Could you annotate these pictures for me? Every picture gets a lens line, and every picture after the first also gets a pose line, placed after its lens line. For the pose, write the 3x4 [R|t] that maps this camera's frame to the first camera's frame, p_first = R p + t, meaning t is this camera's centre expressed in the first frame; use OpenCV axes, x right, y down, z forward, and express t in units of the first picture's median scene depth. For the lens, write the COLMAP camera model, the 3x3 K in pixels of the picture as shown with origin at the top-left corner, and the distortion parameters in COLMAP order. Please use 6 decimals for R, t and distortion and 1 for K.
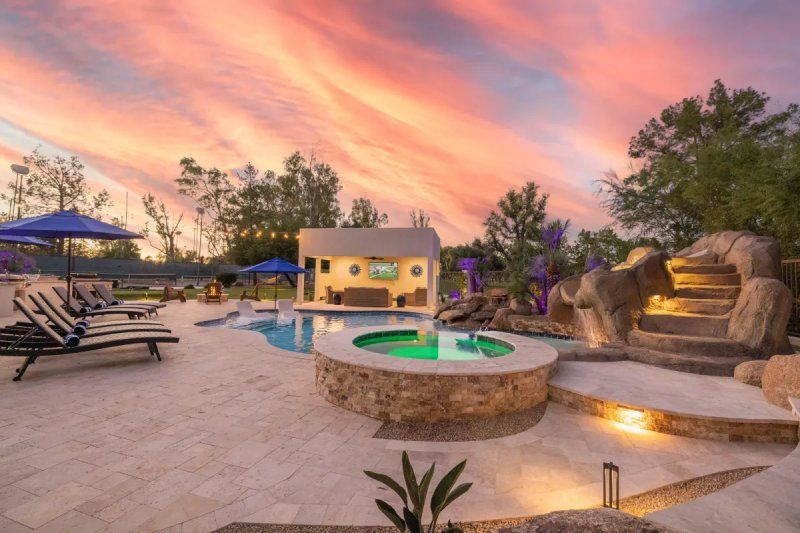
lens RADIAL K [[1206.3, 0, 399.8], [0, 1206.3, 266.4], [0, 0, 1]] dist [0.026116, 0.000000]
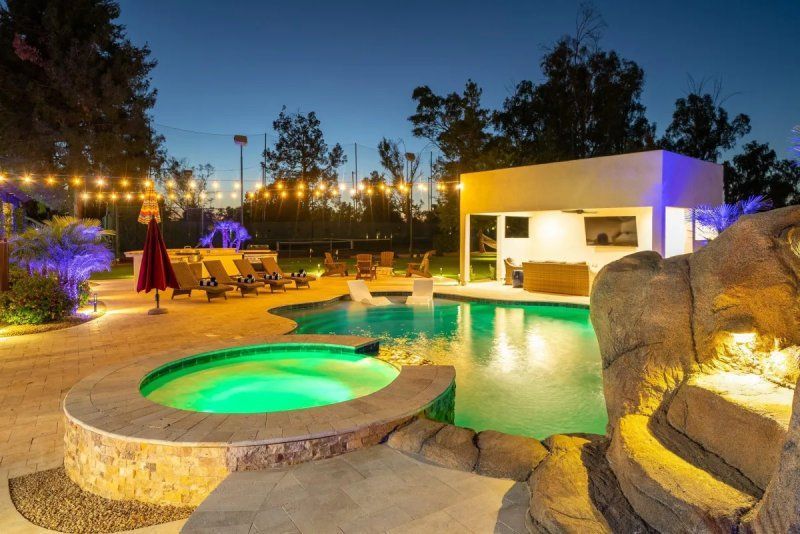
lens RADIAL K [[1206.3, 0, 399.8], [0, 1206.3, 266.8], [0, 0, 1]] dist [0.026116, 0.000000]
pose [[0.013764, 0.068940, -0.997526, 0.597100], [0.077563, 0.994541, 0.069803, -0.029620], [0.996892, -0.078331, 0.008342, 0.950969]]
